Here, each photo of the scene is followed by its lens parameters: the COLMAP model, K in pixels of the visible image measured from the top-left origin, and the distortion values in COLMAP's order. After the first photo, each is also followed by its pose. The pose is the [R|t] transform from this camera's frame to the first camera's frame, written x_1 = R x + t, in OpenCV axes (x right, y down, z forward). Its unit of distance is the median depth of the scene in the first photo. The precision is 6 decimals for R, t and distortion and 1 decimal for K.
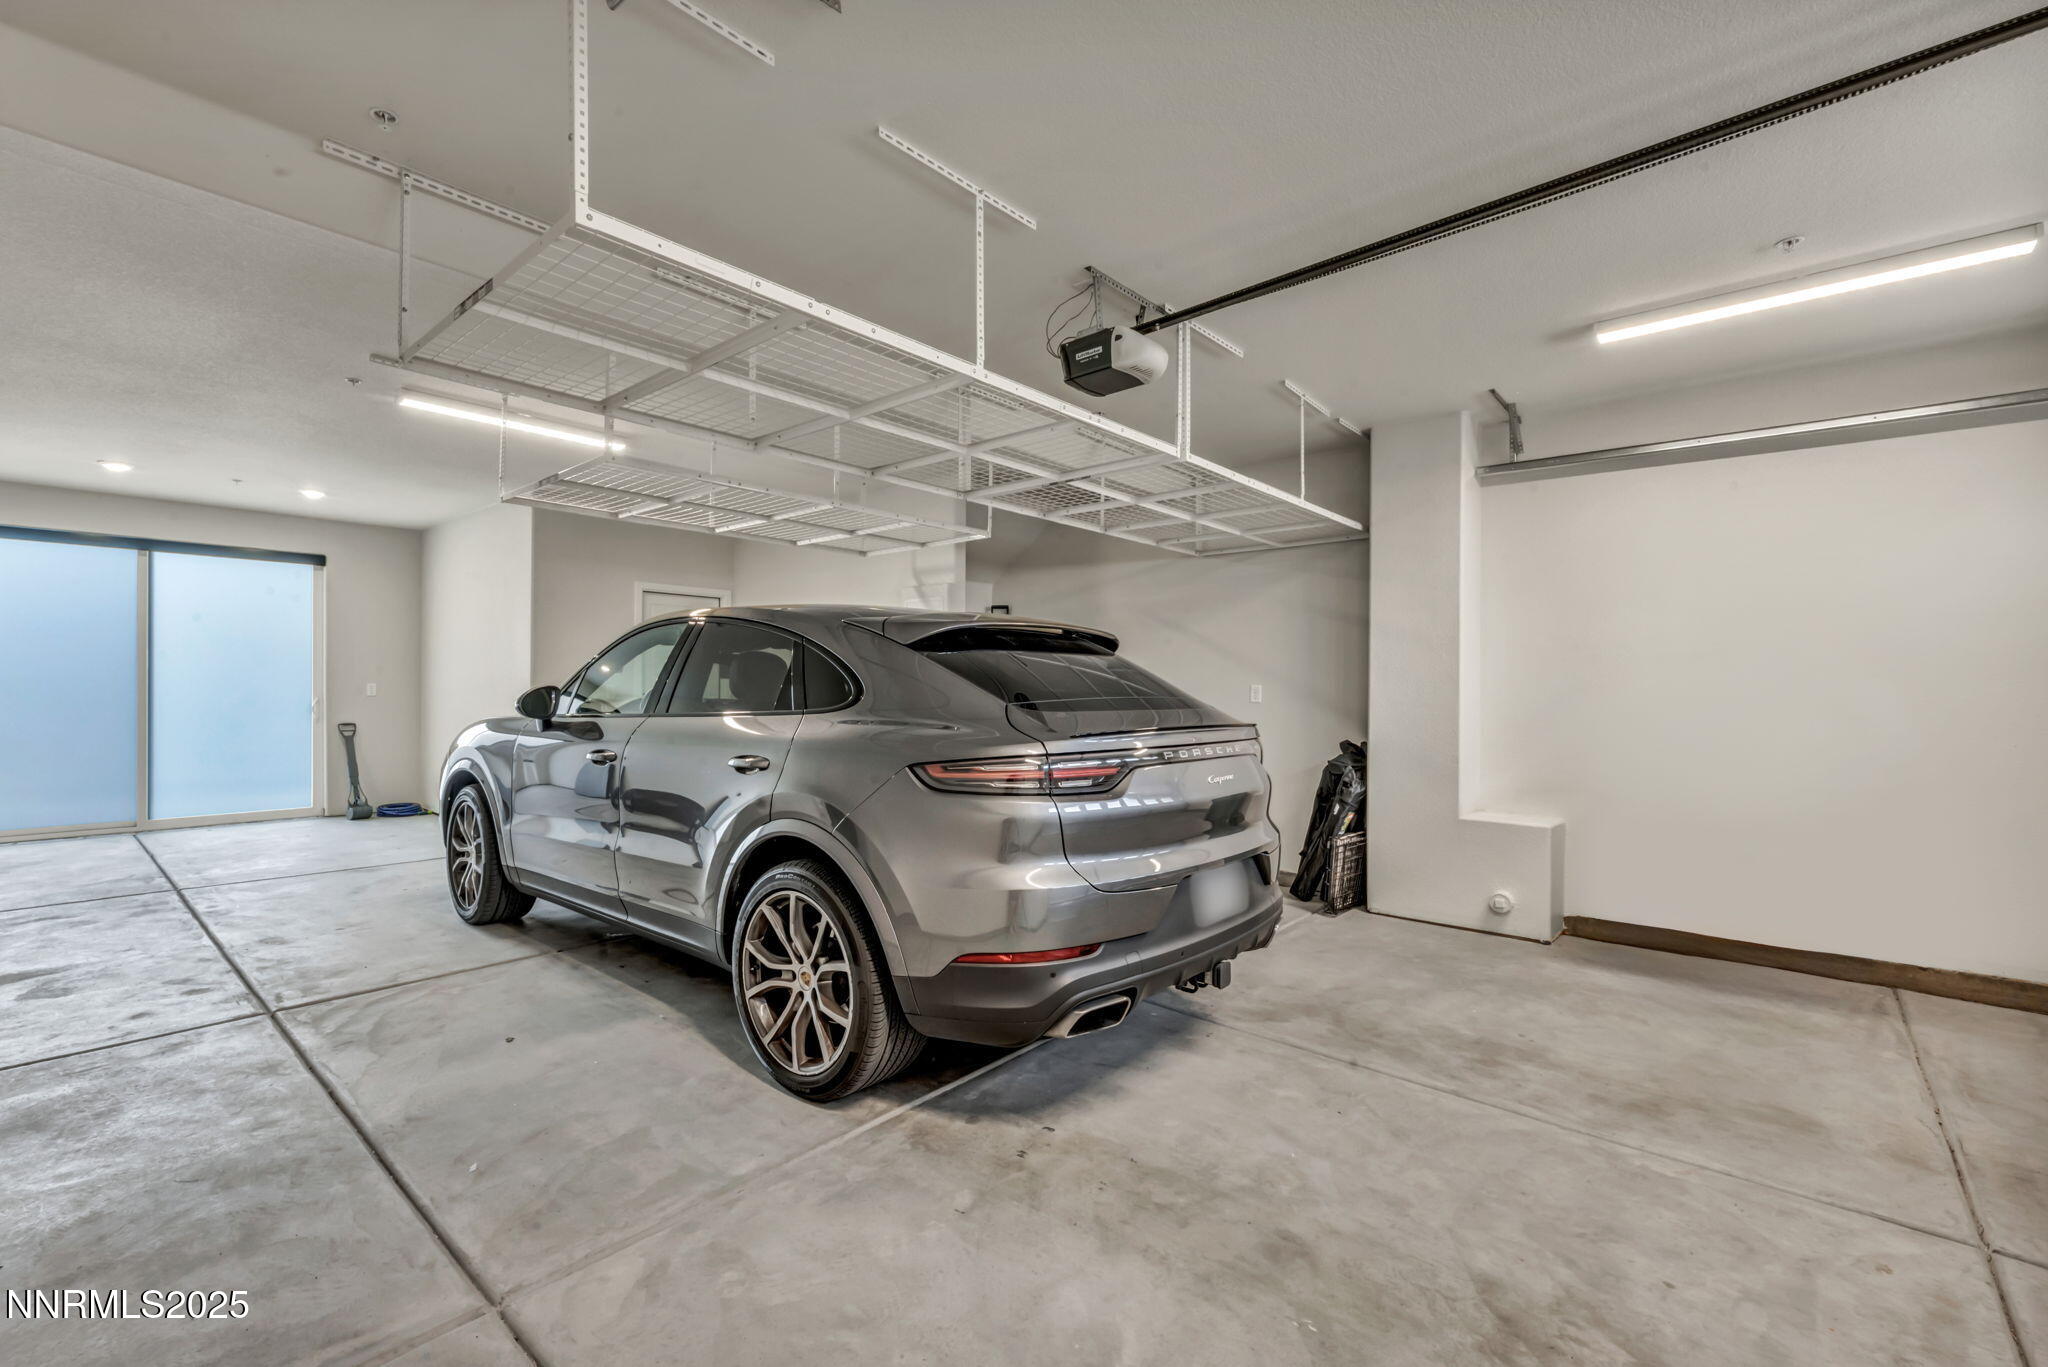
lens RADIAL K [[847.2, 0, 1031.3], [0, 847.2, 689.6], [0, 0, 1]] dist [-0.002789, -0.000243]
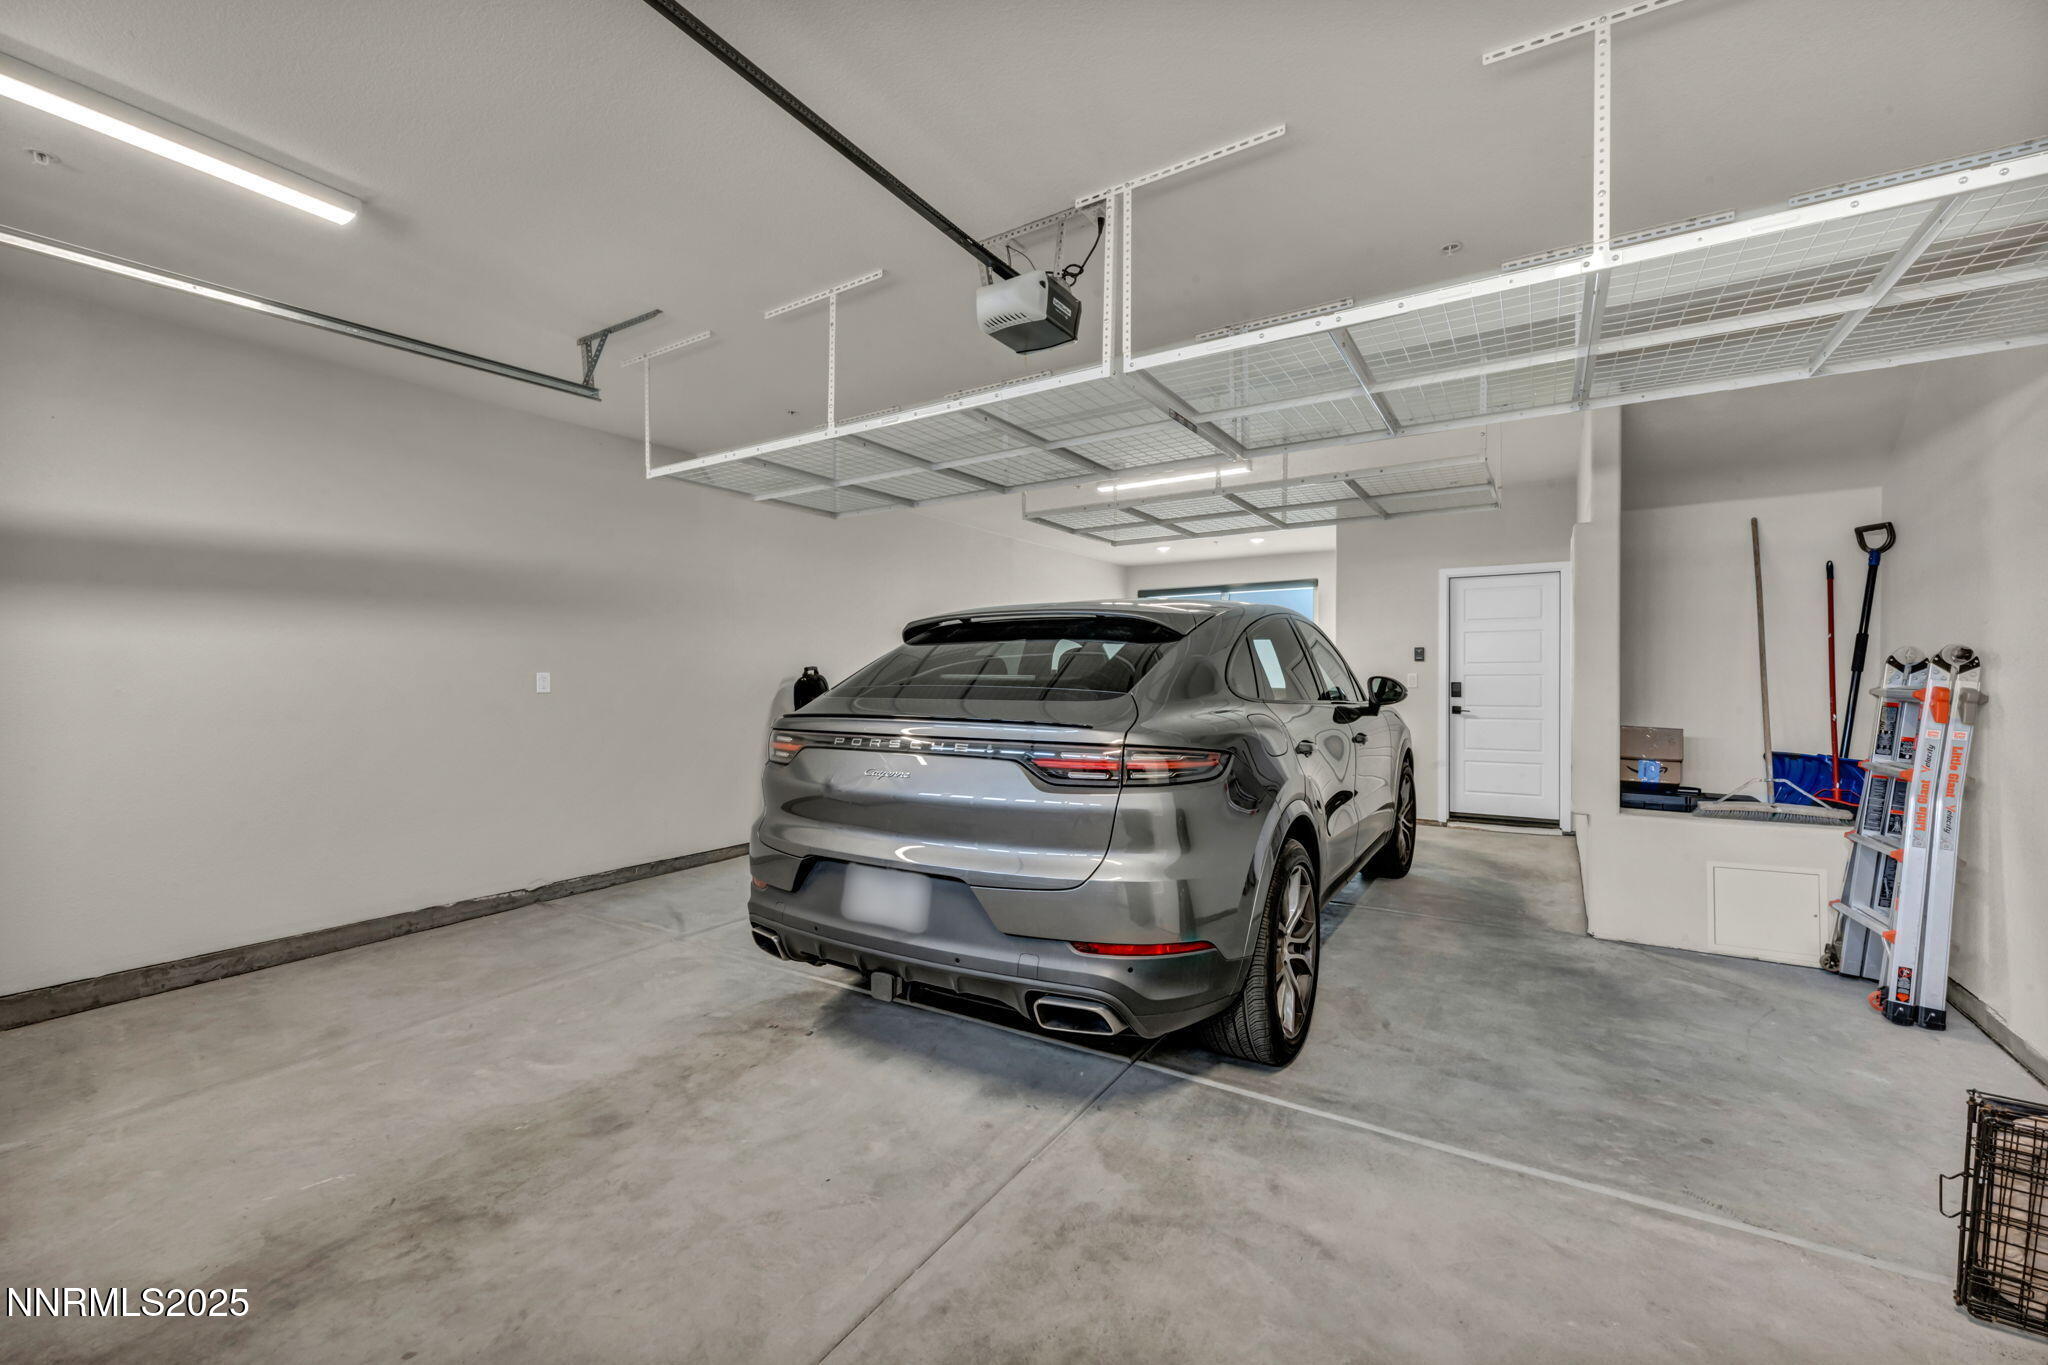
lens RADIAL K [[847.2, 0, 1027.5], [0, 847.2, 680.4], [0, 0, 1]] dist [-0.002789, -0.000243]
pose [[0.151158, -0.003971, -0.988502, 1.279532], [0.002907, 0.999989, -0.003572, 0.010285], [0.988505, -0.002334, 0.151168, 1.119927]]
